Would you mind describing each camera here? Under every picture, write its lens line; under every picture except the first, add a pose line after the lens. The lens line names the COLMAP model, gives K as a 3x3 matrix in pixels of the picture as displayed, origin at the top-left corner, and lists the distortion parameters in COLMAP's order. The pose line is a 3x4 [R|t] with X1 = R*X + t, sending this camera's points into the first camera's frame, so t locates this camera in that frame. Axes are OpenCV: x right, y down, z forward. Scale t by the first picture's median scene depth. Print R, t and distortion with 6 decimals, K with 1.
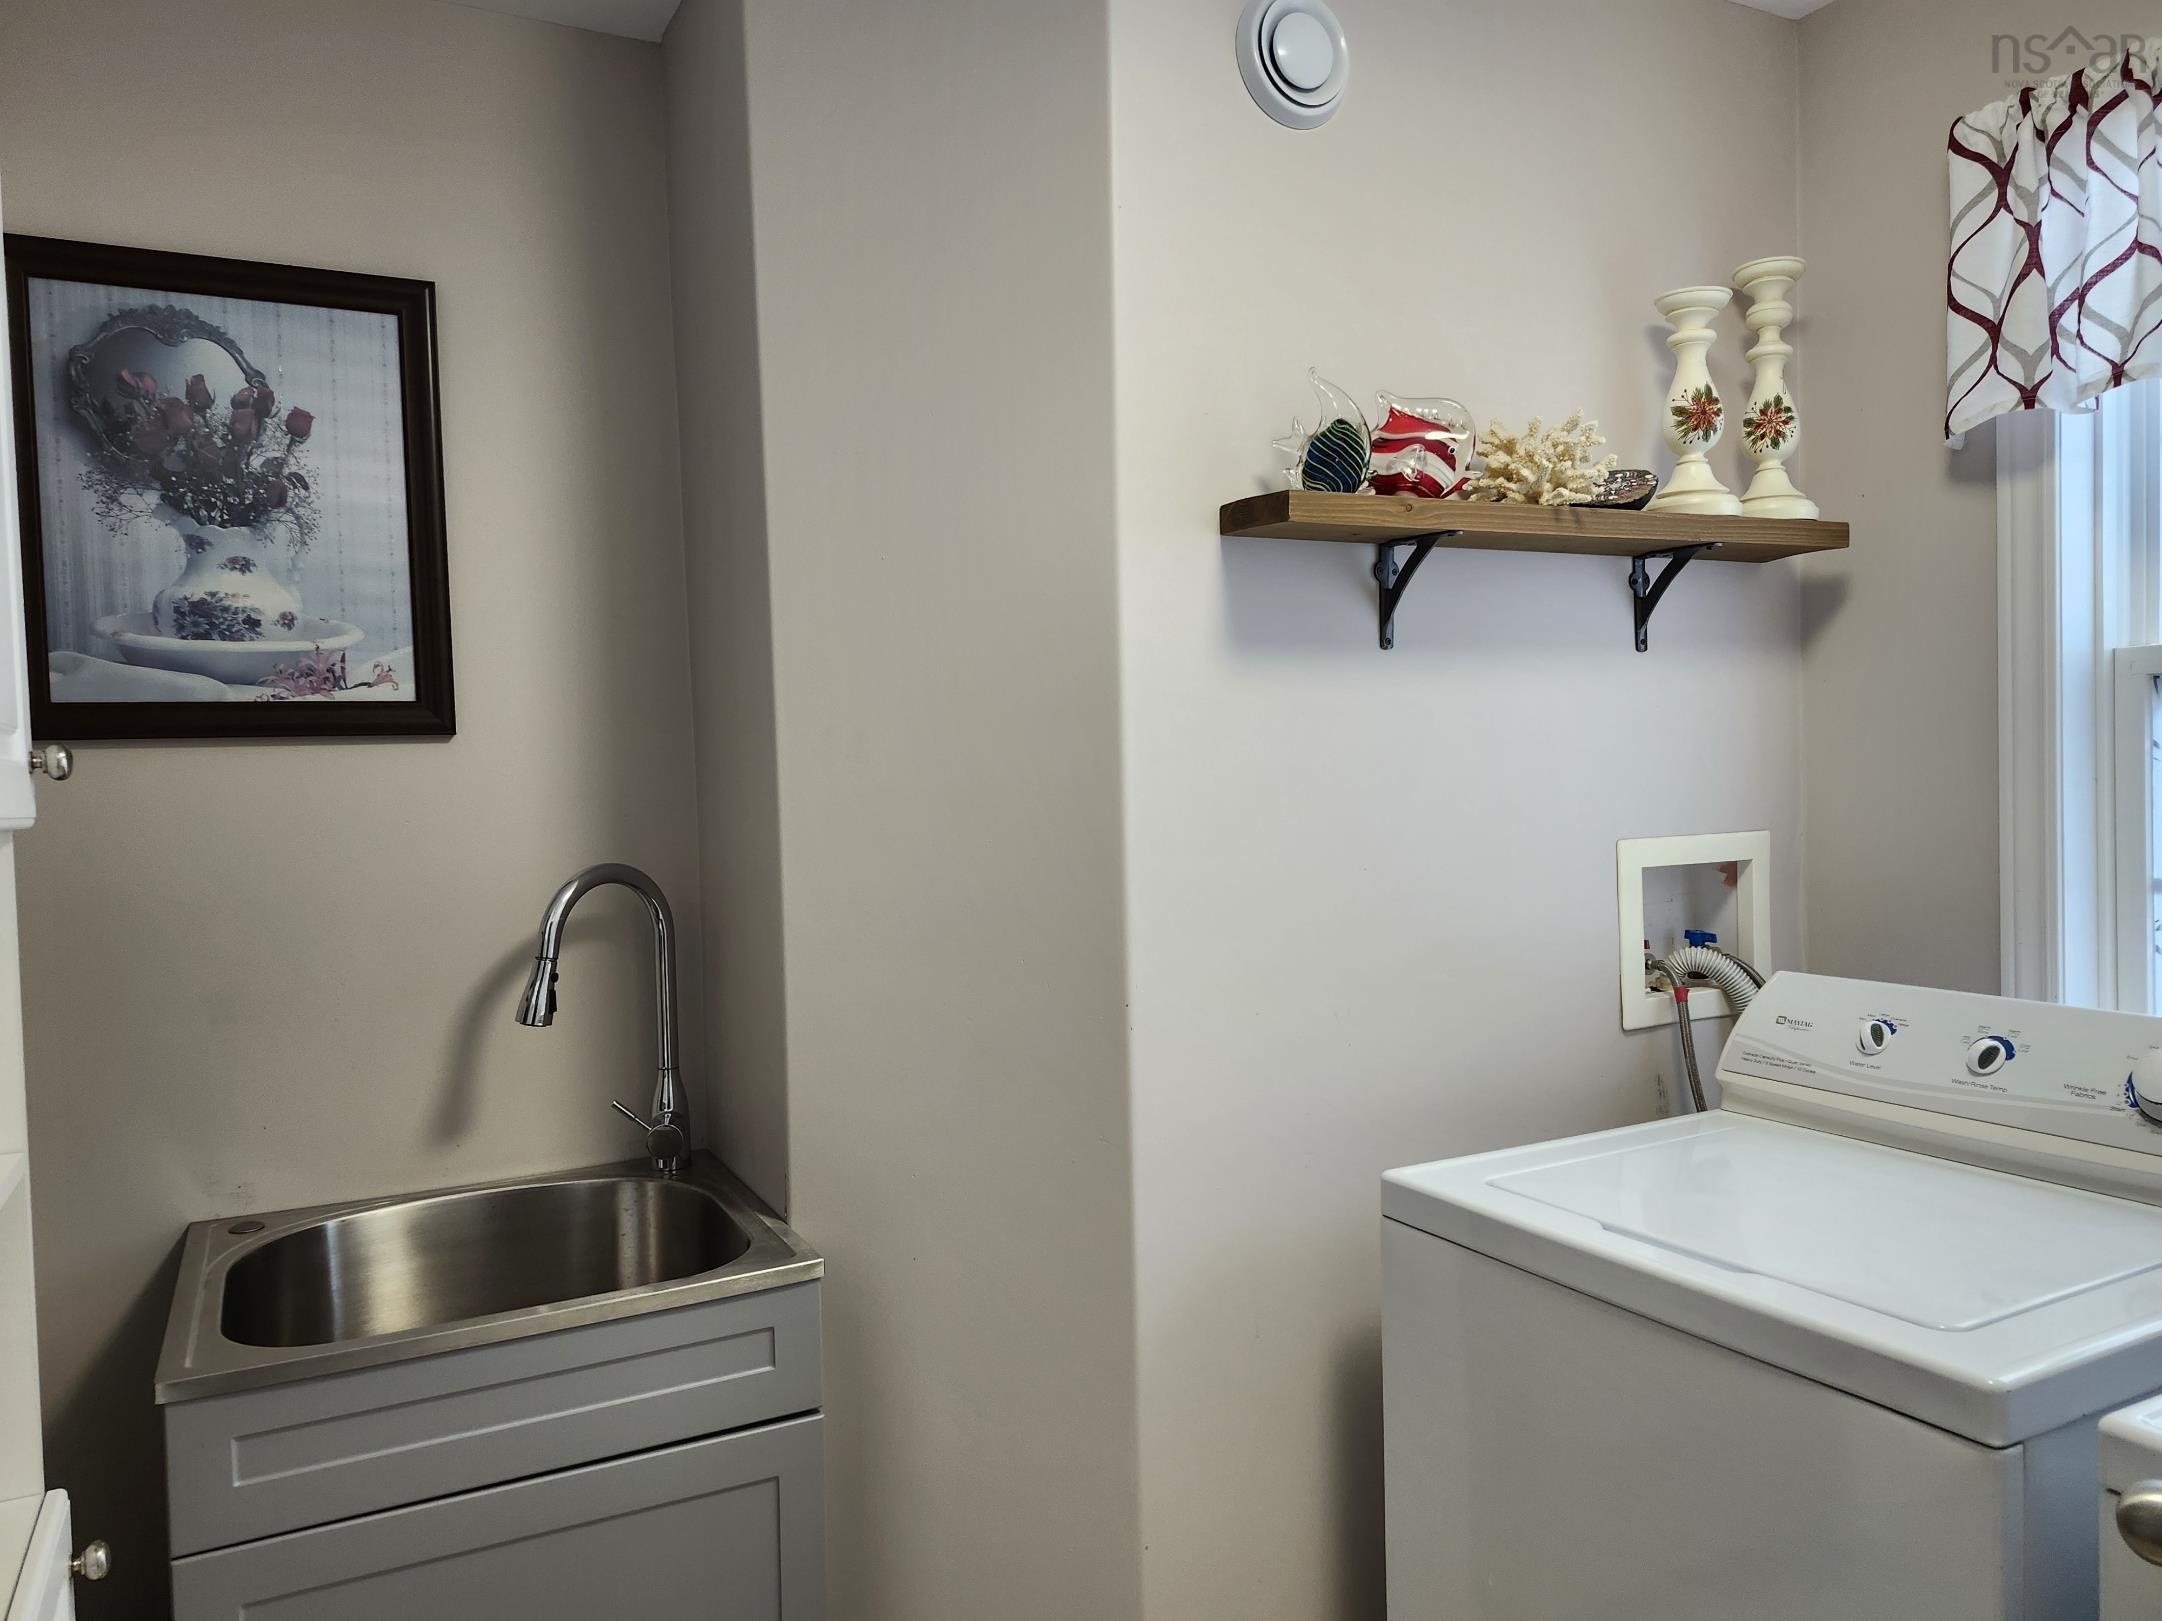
lens RADIAL K [[1572.5, 0, 1081.0], [0, 1572.5, 810.5], [0, 0, 1]] dist [-0.000605, -0.001347]
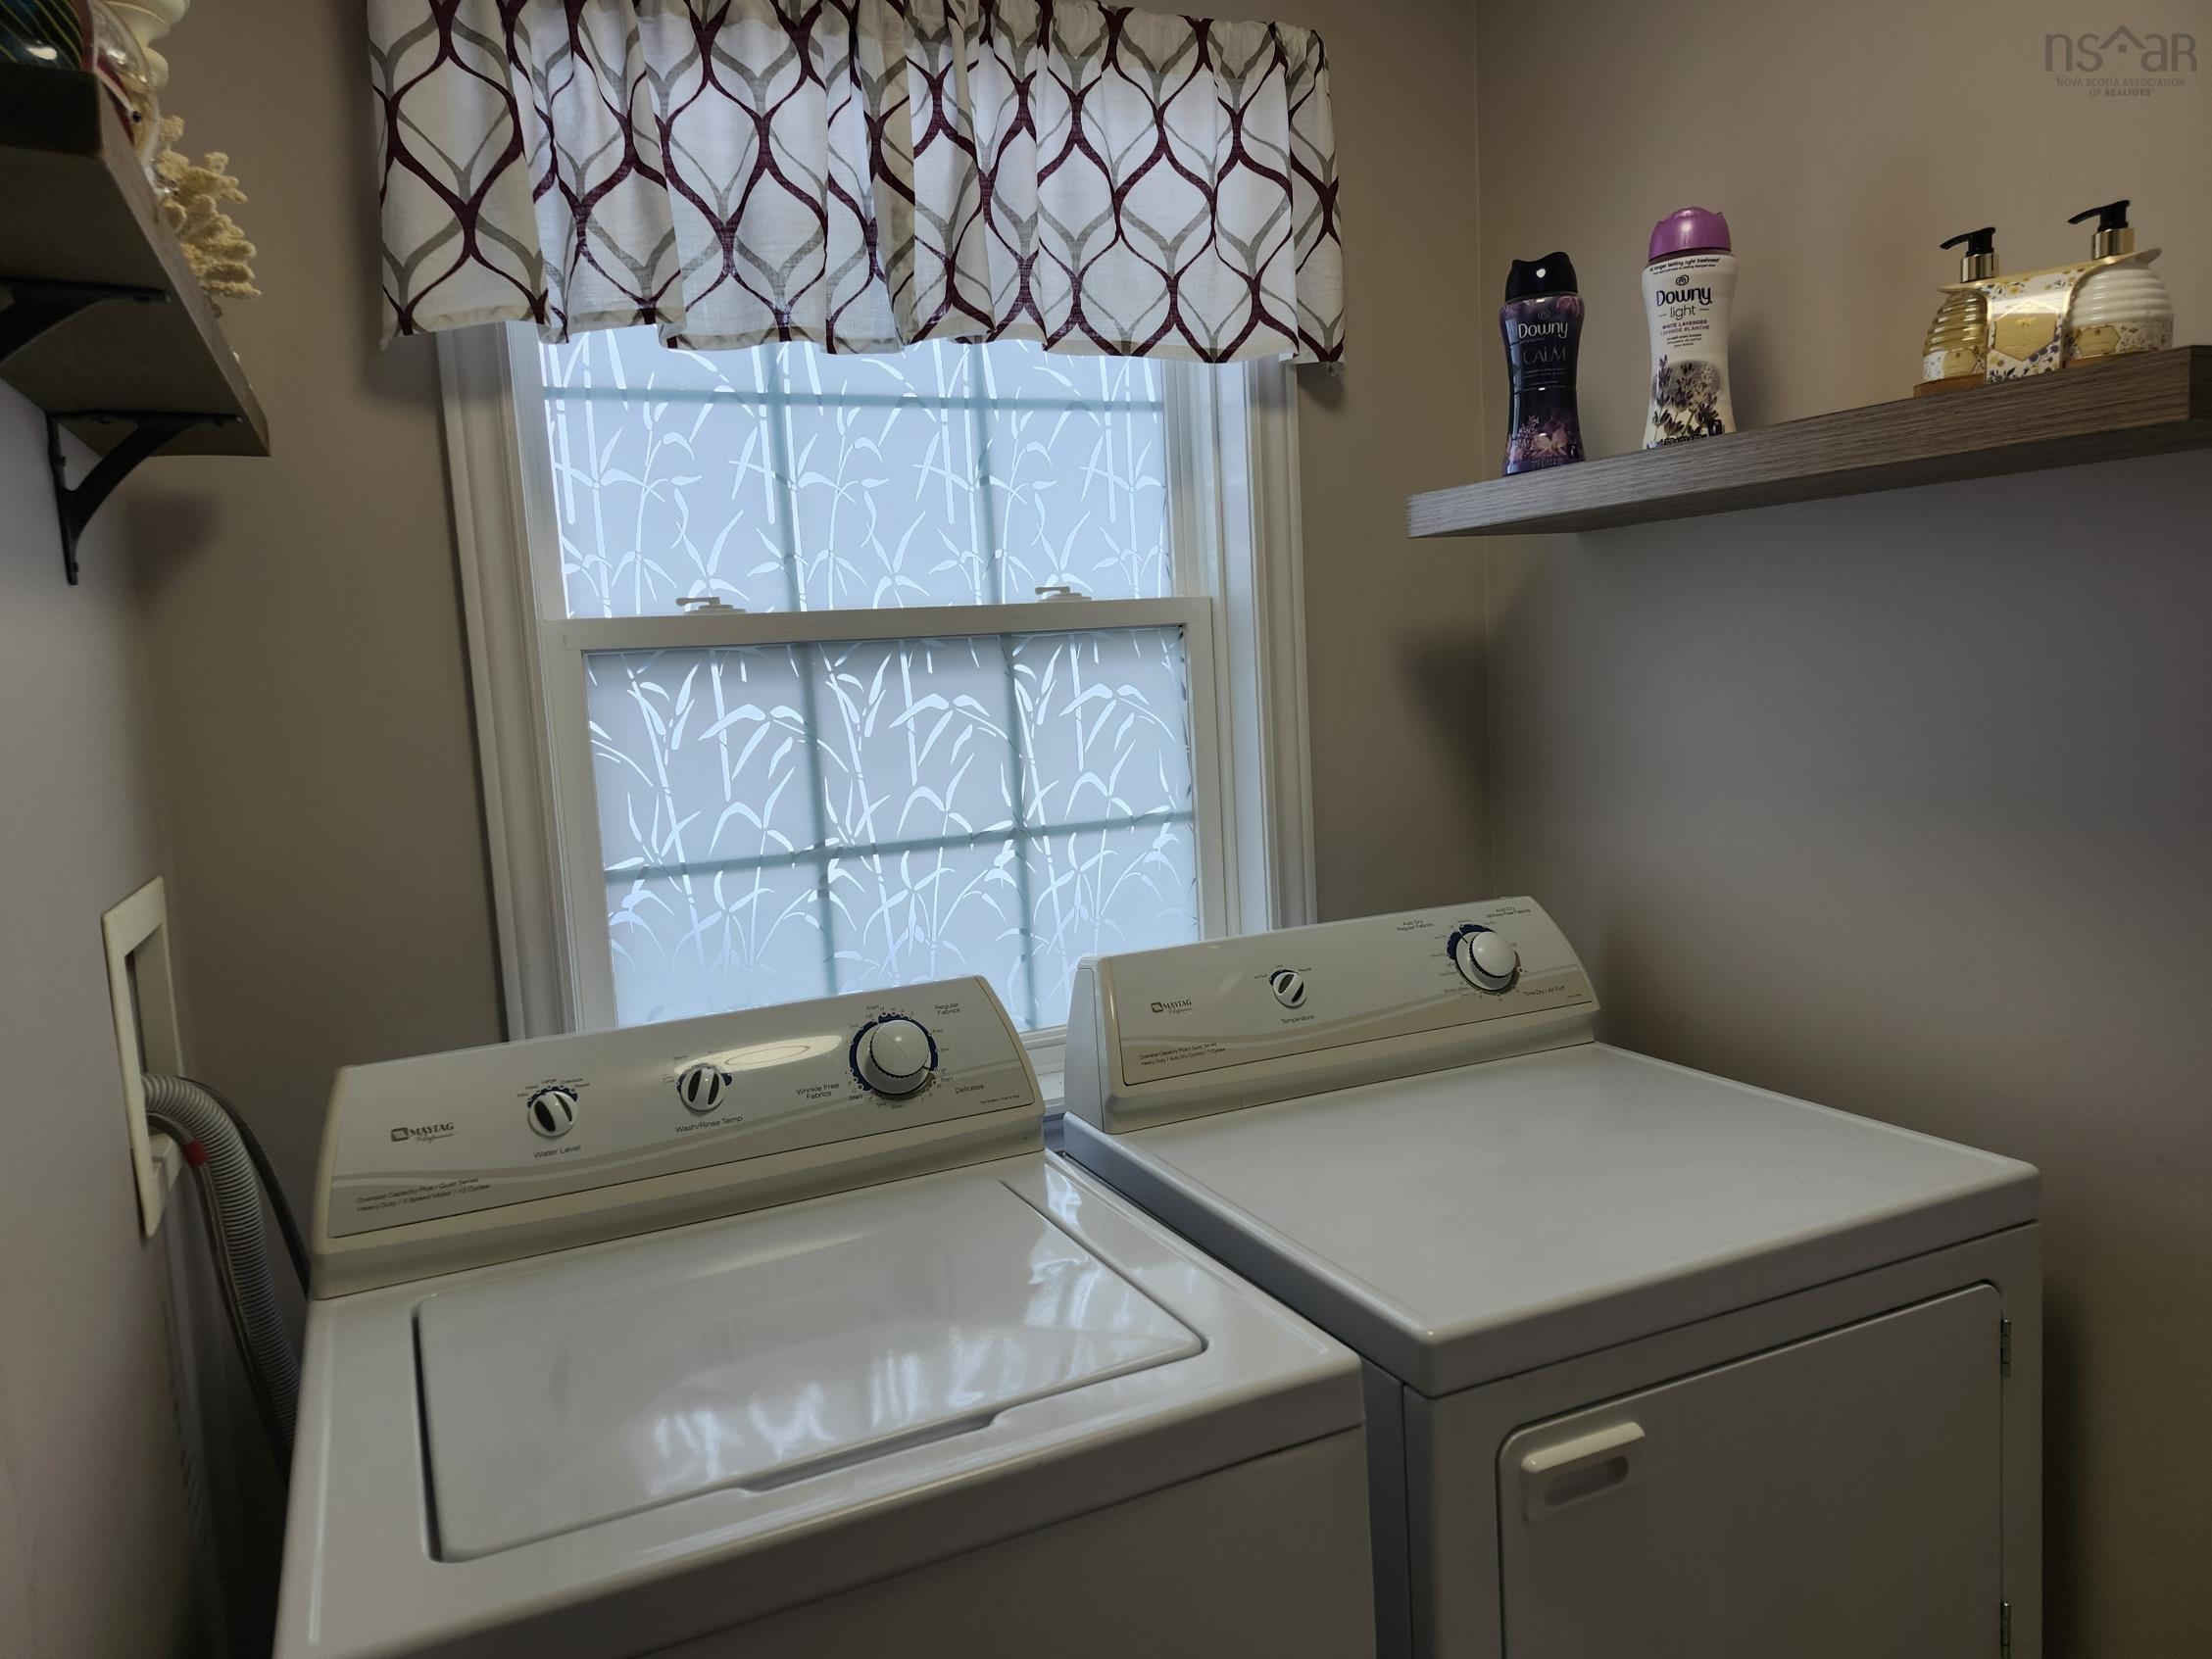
lens RADIAL K [[1520.8, 0, 1106.0], [0, 1520.8, 829.5], [0, 0, 1]] dist [0.000515, 0.000171]
pose [[0.073093, -0.080428, 0.994077, -0.186421], [0.099731, 0.992336, 0.072954, -0.017277], [-0.992326, 0.093808, 0.080554, 0.638855]]
